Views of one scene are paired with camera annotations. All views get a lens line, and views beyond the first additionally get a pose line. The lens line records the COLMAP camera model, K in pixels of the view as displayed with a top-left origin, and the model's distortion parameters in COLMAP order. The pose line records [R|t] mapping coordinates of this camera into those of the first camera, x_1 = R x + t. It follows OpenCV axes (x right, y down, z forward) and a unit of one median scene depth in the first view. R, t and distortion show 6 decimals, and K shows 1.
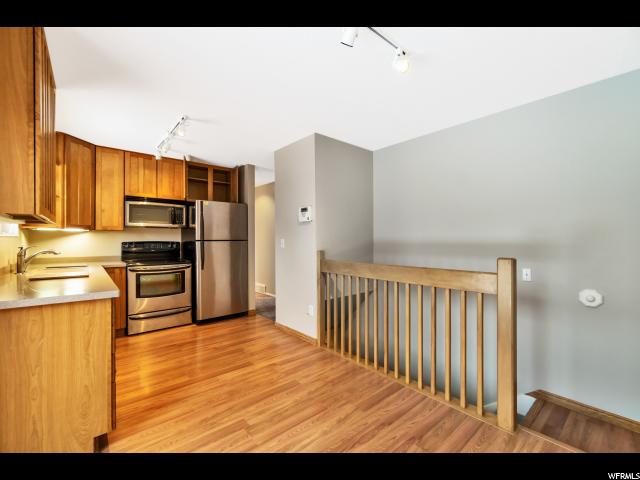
lens RADIAL K [[276.9, 0, 316.8], [0, 276.9, 238.6], [0, 0, 1]] dist [-0.001571, -0.000224]
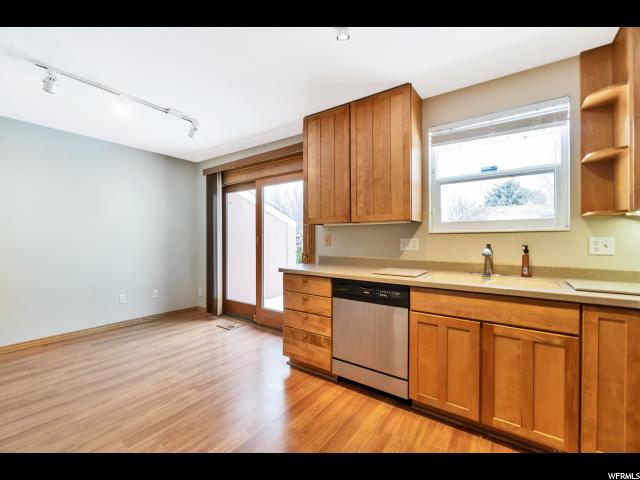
lens RADIAL K [[276.9, 0, 316.8], [0, 276.9, 238.6], [0, 0, 1]] dist [-0.001571, -0.000224]
pose [[-0.969360, 0.001933, -0.245638, -0.231249], [0.002514, 0.999995, -0.002054, 0.009083], [0.245633, -0.002608, -0.969359, 1.143546]]
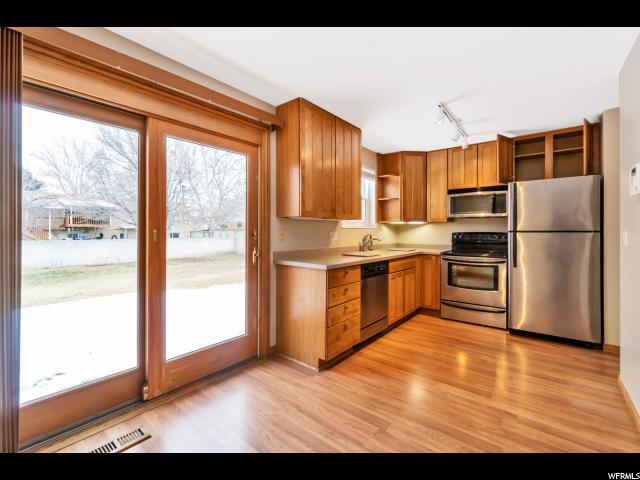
lens RADIAL K [[284.2, 0, 317.0], [0, 284.2, 229.9], [0, 0, 1]] dist [-0.001739, 0.000000]
pose [[0.185083, -0.000030, -0.982723, 0.319796], [0.001365, 0.999999, 0.000227, 0.001134], [0.982722, -0.001383, 0.185083, 0.296273]]
